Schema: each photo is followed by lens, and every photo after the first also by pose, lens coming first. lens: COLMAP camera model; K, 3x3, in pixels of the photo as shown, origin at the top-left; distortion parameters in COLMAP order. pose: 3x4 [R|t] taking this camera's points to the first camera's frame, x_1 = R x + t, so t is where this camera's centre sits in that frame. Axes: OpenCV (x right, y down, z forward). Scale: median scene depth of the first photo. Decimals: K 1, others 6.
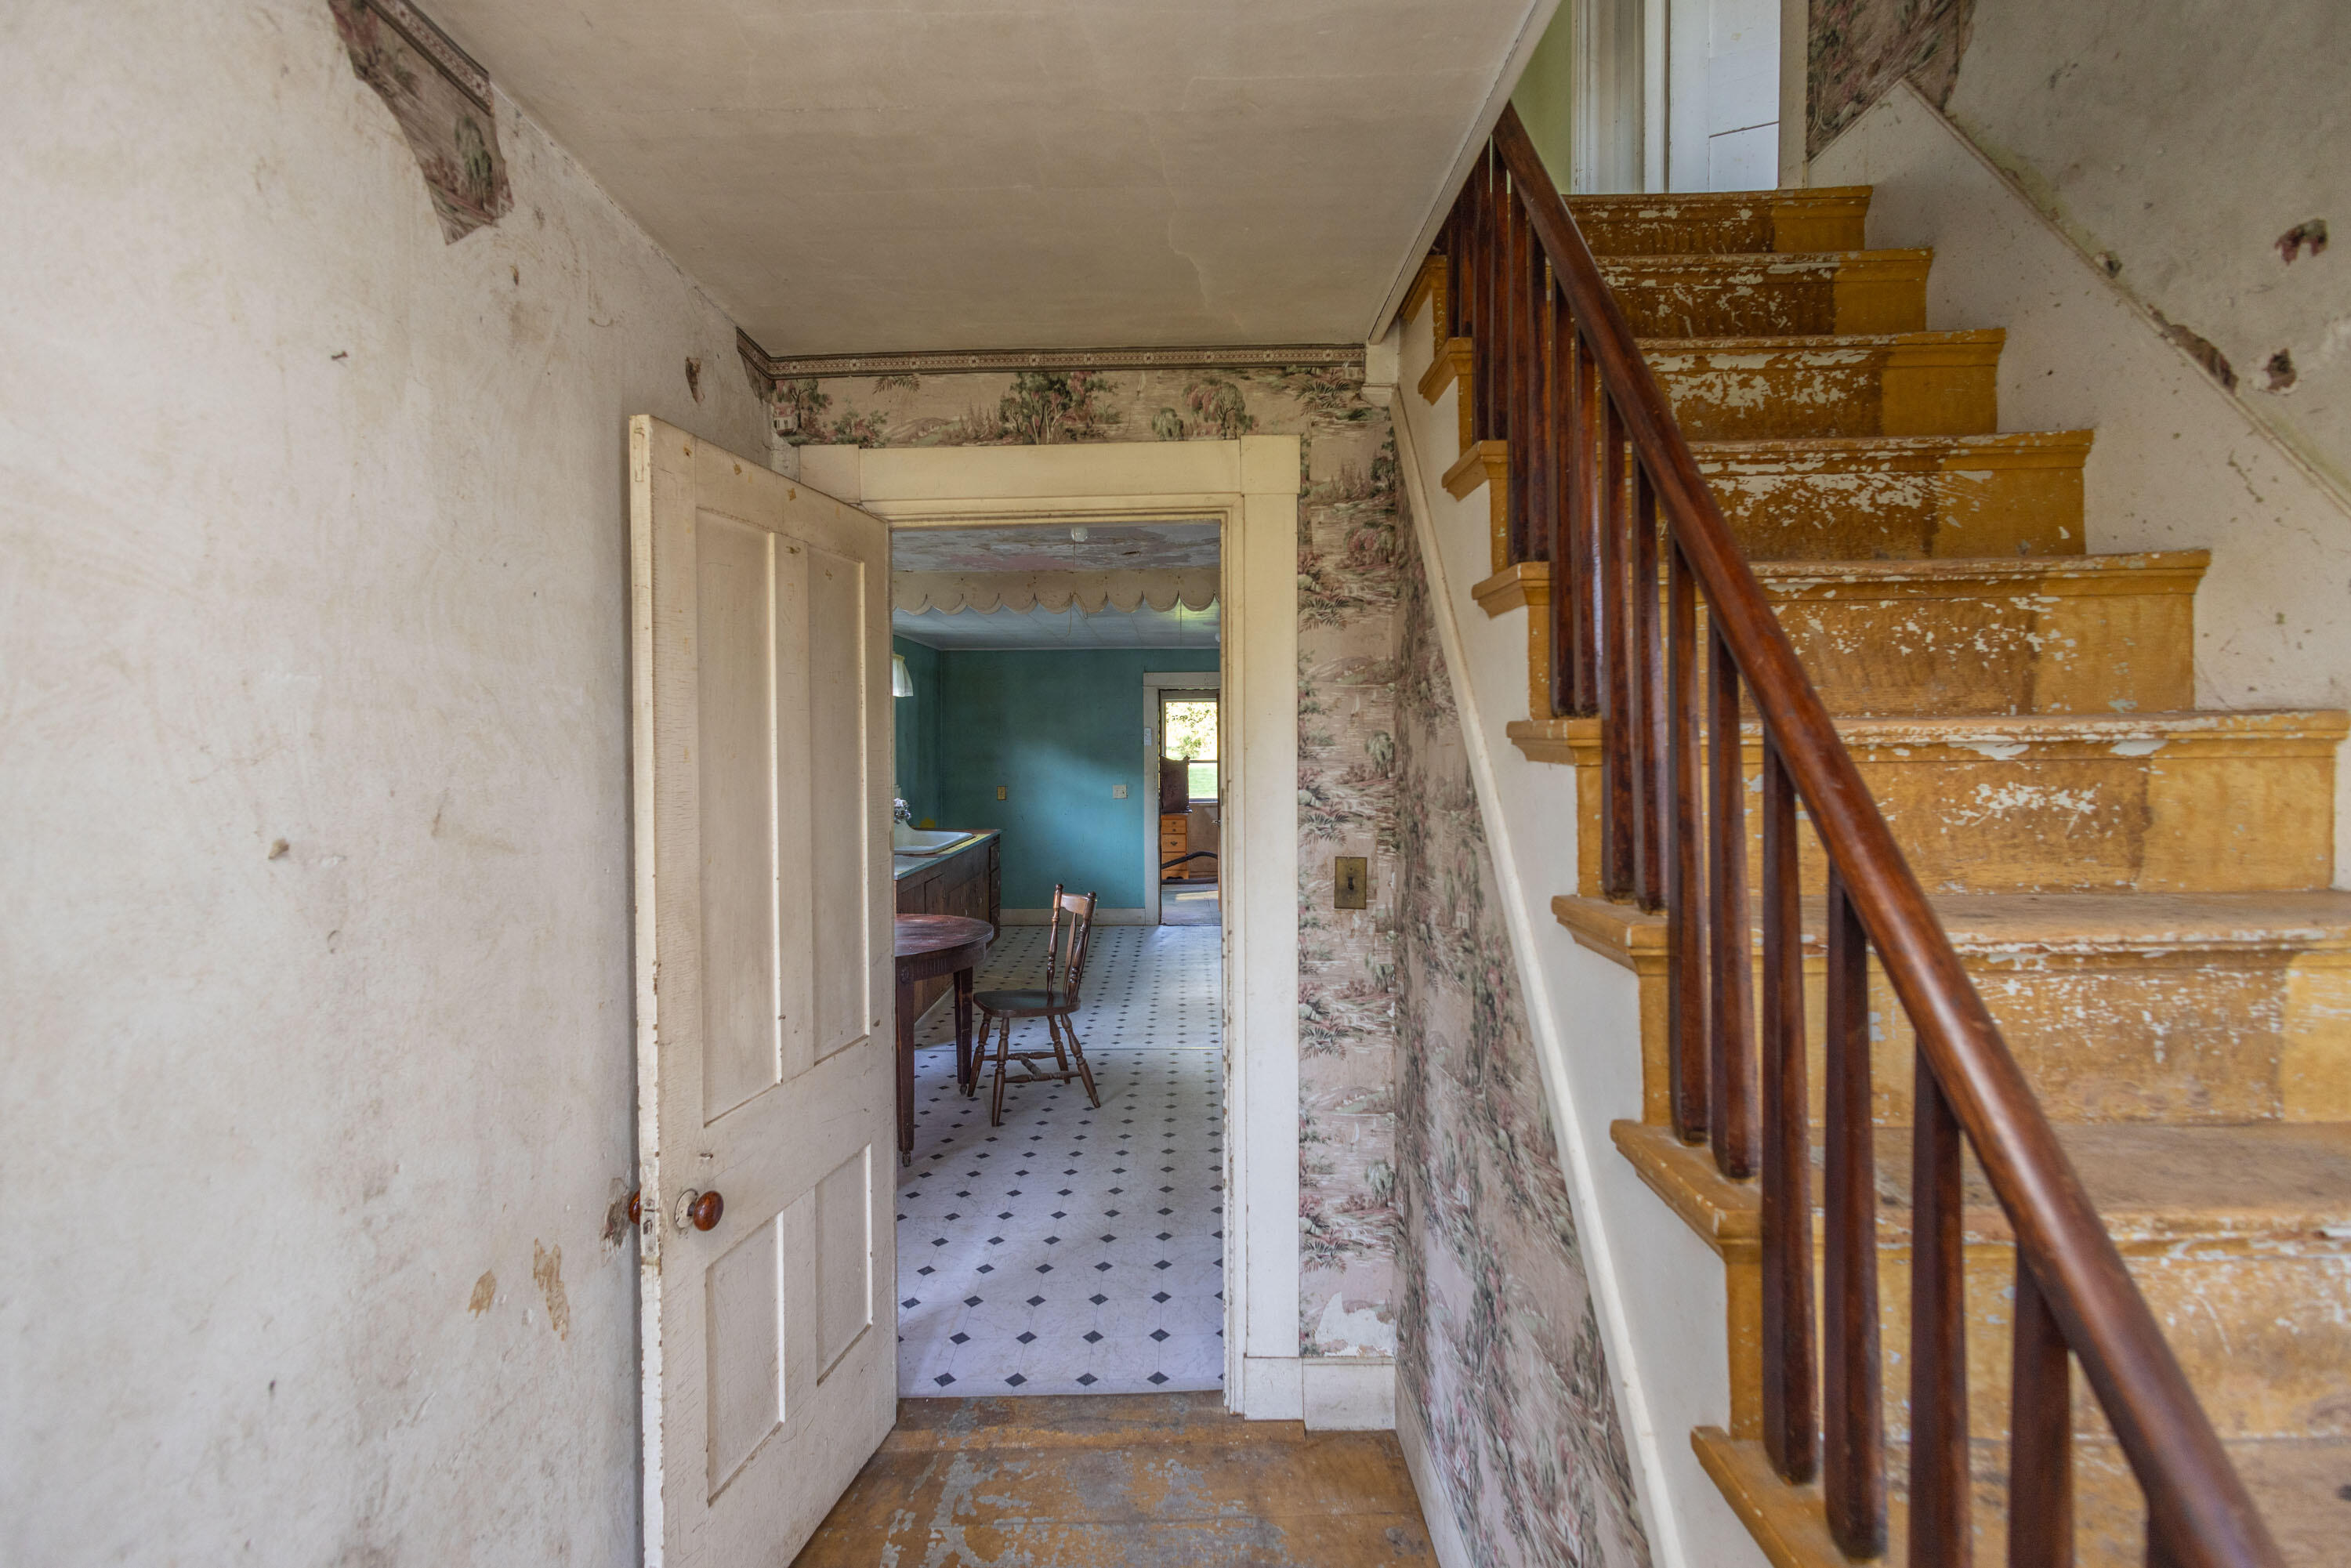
lens RADIAL K [[1083.9, 0, 1169.4], [0, 1083.9, 758.2], [0, 0, 1]] dist [0.006443, -0.003942]
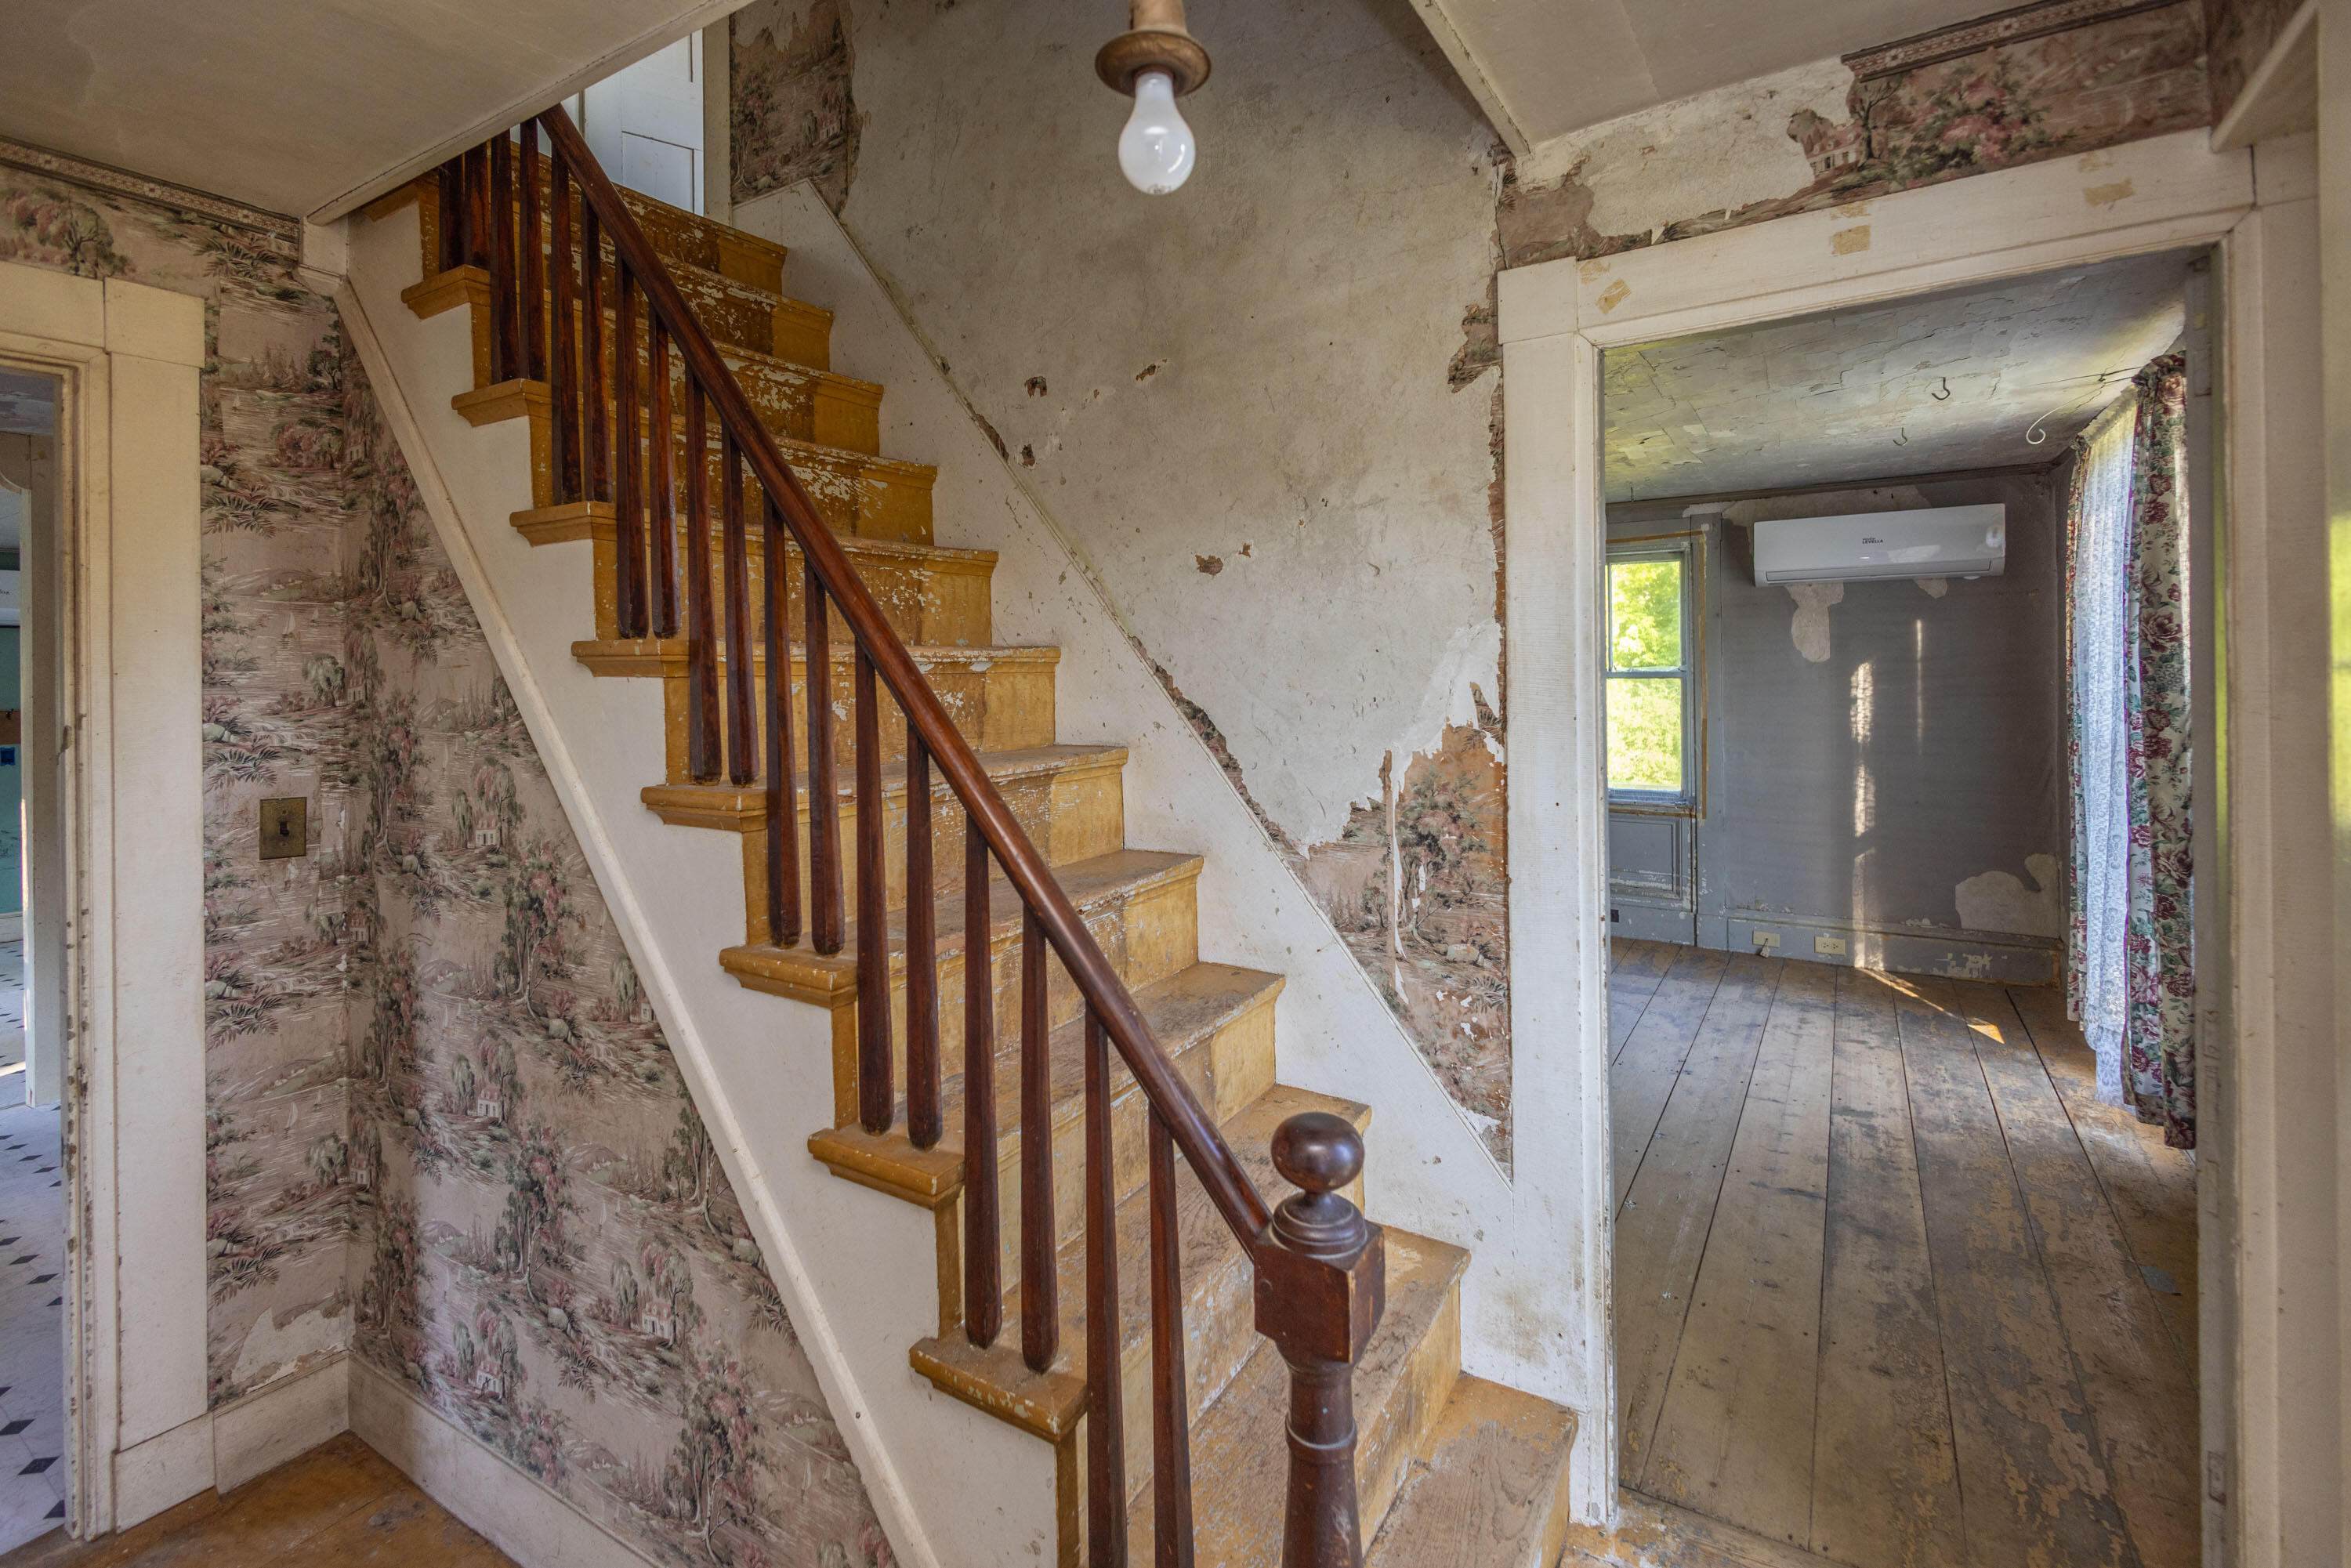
lens RADIAL K [[1085.8, 0, 1174.9], [0, 1085.8, 679.2], [0, 0, 1]] dist [0.000406, -0.008419]
pose [[0.518522, 0.001973, 0.855062, -0.207591], [0.018133, 0.999747, -0.013304, 0.020331], [-0.854872, 0.022403, 0.518355, -0.065689]]
